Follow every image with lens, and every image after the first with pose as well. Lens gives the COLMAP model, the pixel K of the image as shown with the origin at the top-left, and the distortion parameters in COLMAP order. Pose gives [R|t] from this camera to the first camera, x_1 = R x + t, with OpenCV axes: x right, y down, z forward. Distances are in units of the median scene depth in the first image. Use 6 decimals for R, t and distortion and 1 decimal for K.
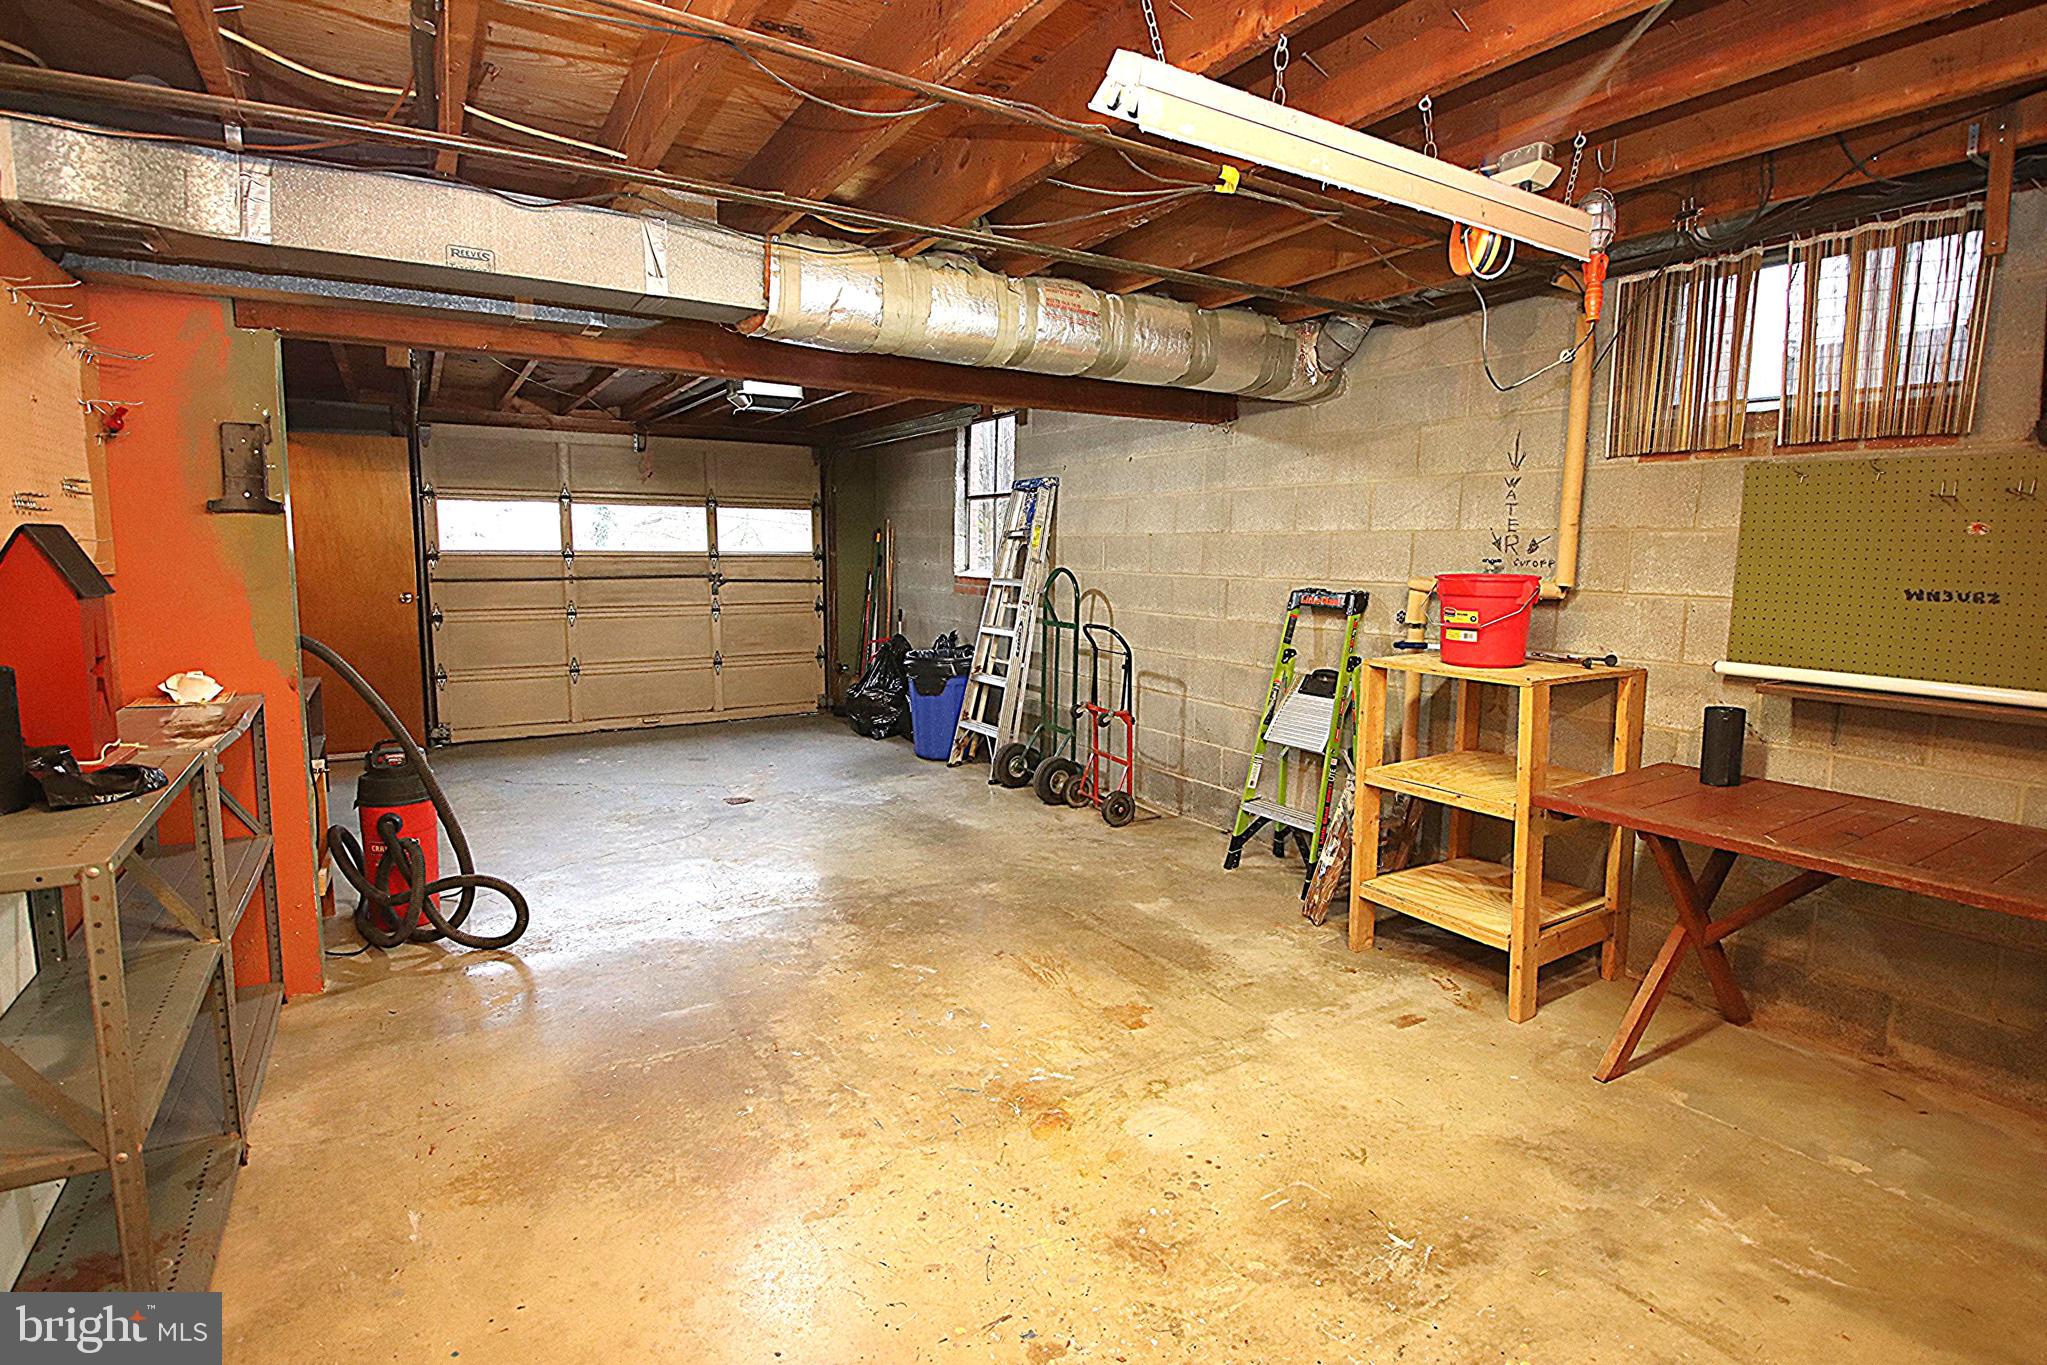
lens RADIAL K [[965.5, 0, 1019.5], [0, 965.5, 673.3], [0, 0, 1]] dist [0.023401, -0.037762]
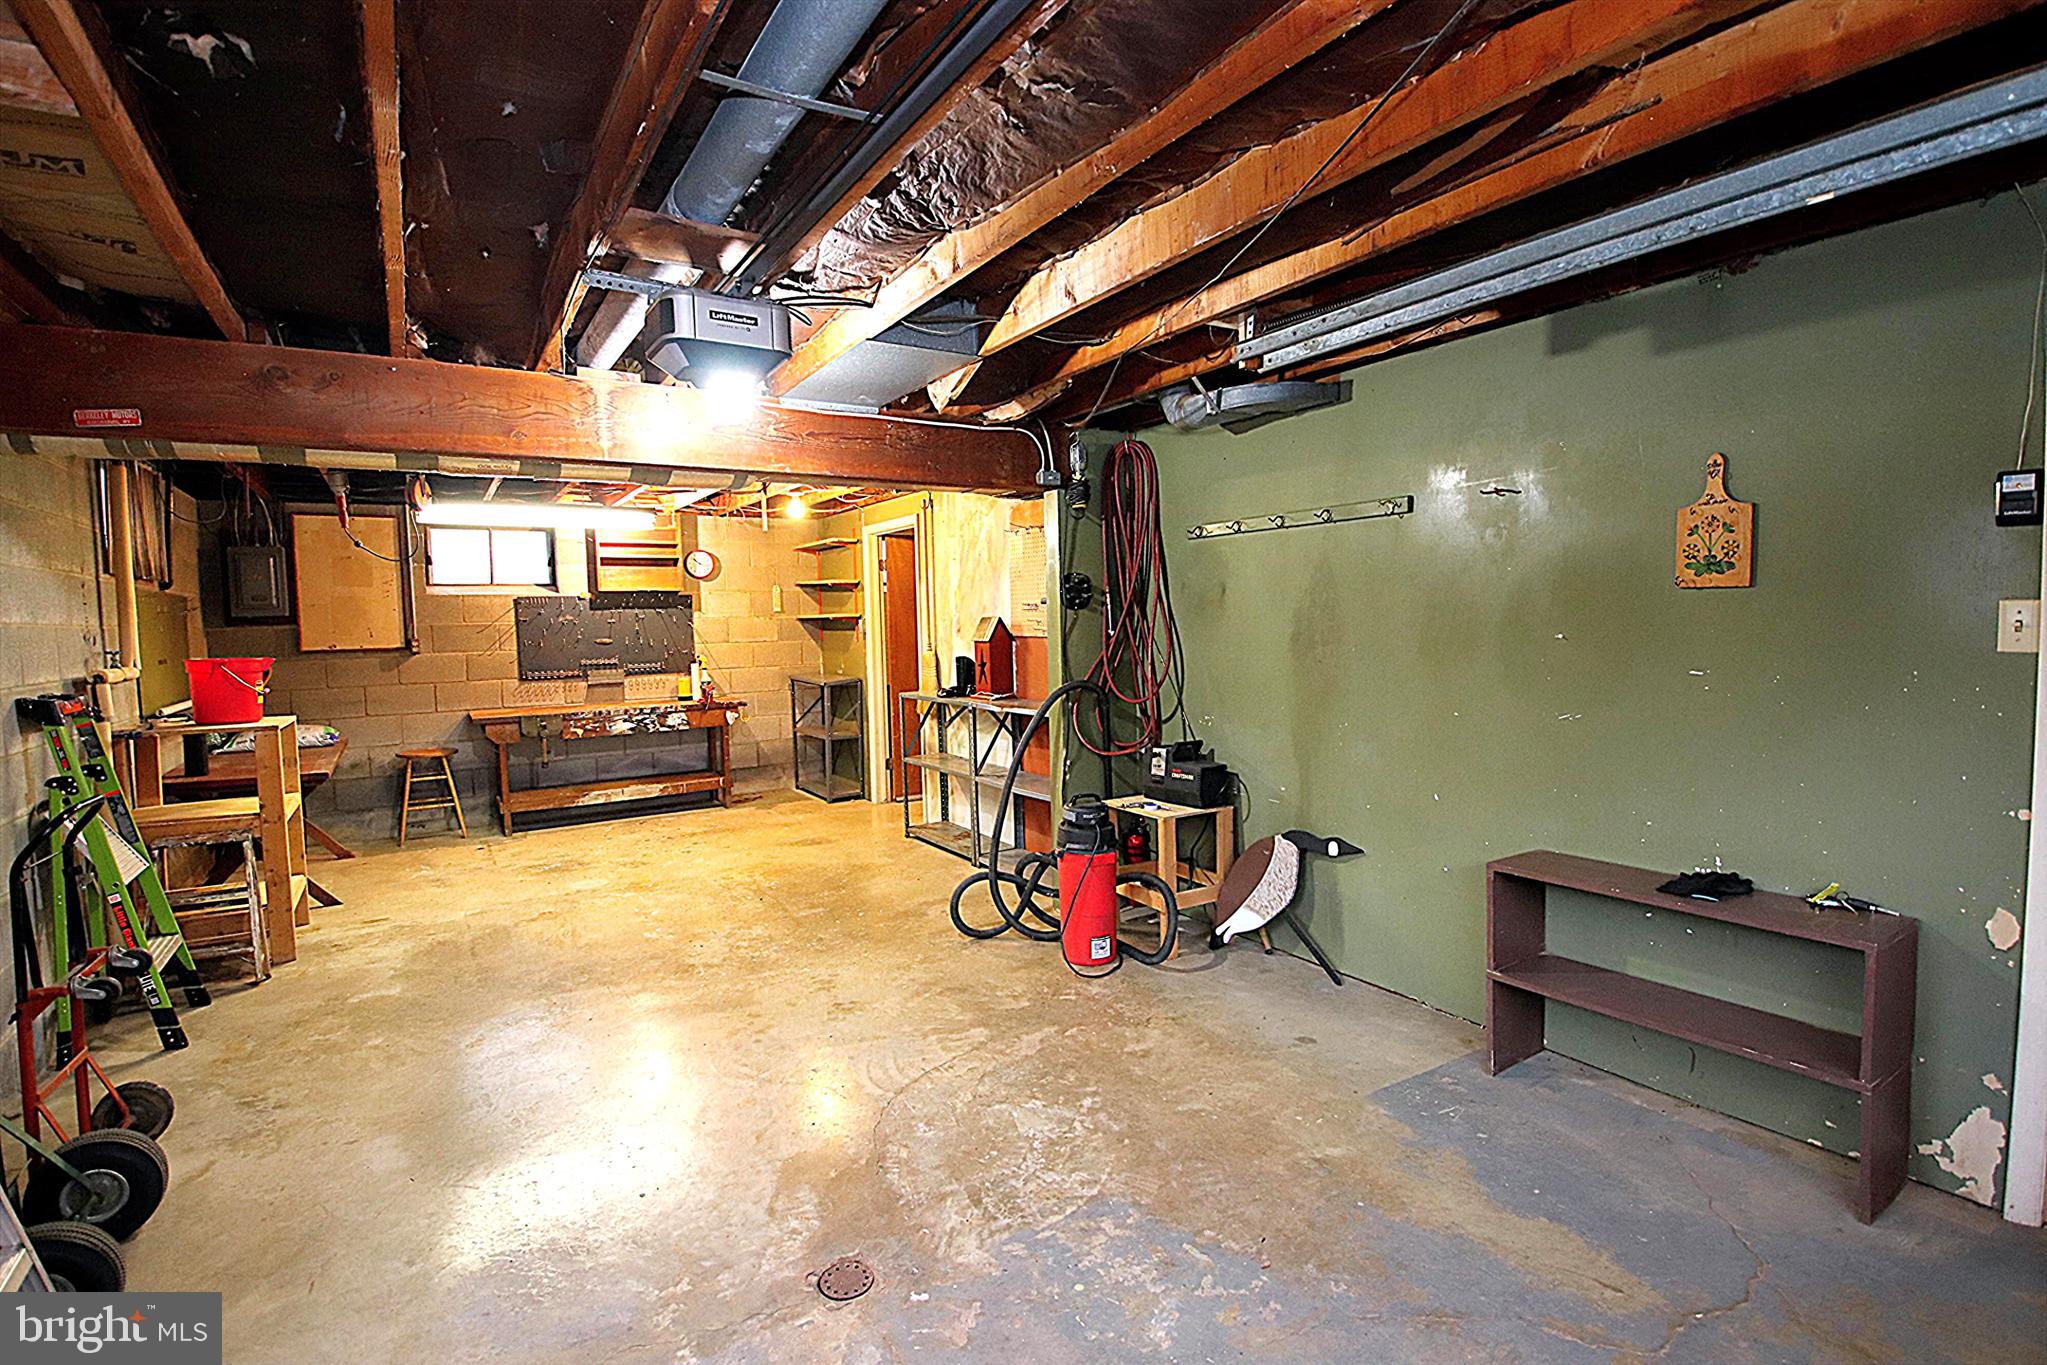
lens RADIAL K [[965.5, 0, 1019.5], [0, 965.5, 673.3], [0, 0, 1]] dist [0.023401, -0.037762]
pose [[-0.999894, 0.013583, -0.005201, -0.604792], [0.012365, 0.982128, 0.187806, -0.305122], [0.007659, 0.187722, -0.982192, 2.228819]]
